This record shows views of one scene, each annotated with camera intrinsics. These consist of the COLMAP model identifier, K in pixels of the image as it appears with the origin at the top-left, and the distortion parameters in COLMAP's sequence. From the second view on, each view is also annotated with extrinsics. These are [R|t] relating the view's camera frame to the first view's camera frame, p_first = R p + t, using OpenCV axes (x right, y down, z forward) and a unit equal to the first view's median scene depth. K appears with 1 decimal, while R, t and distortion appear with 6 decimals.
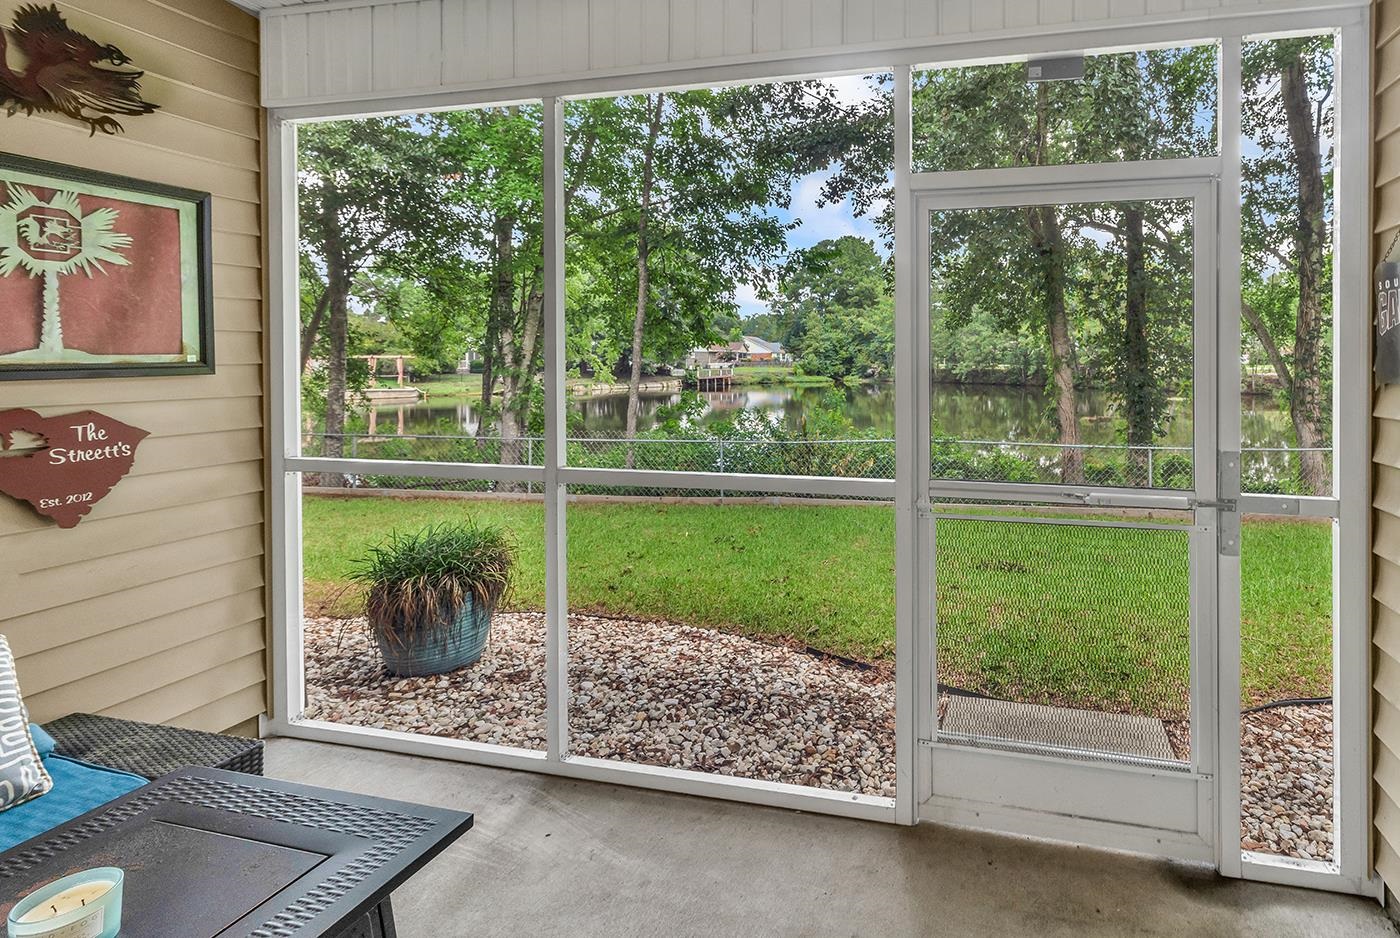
lens RADIAL K [[645.3, 0, 817.3], [0, 645.3, 366.8], [0, 0, 1]] dist [0.002187, -0.000437]
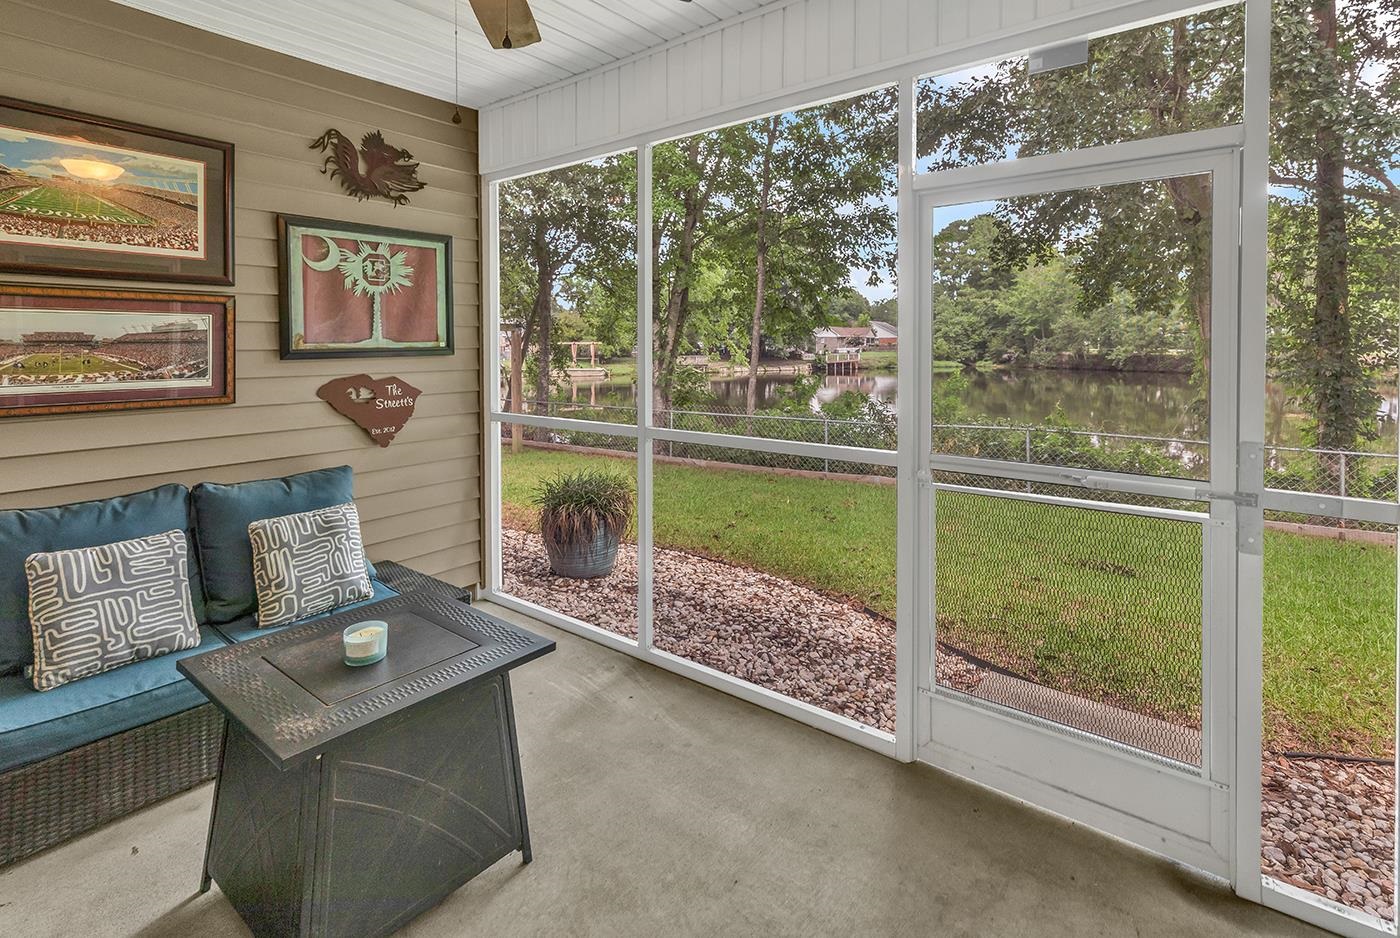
lens RADIAL K [[645.3, 0, 699.4], [0, 645.3, 355.3], [0, 0, 1]] dist [0.002187, -0.000437]
pose [[0.904869, 0.004551, -0.425666, 0.219715], [-0.002407, 0.999982, 0.005574, 0.002690], [0.425684, -0.004020, 0.904863, -0.120661]]
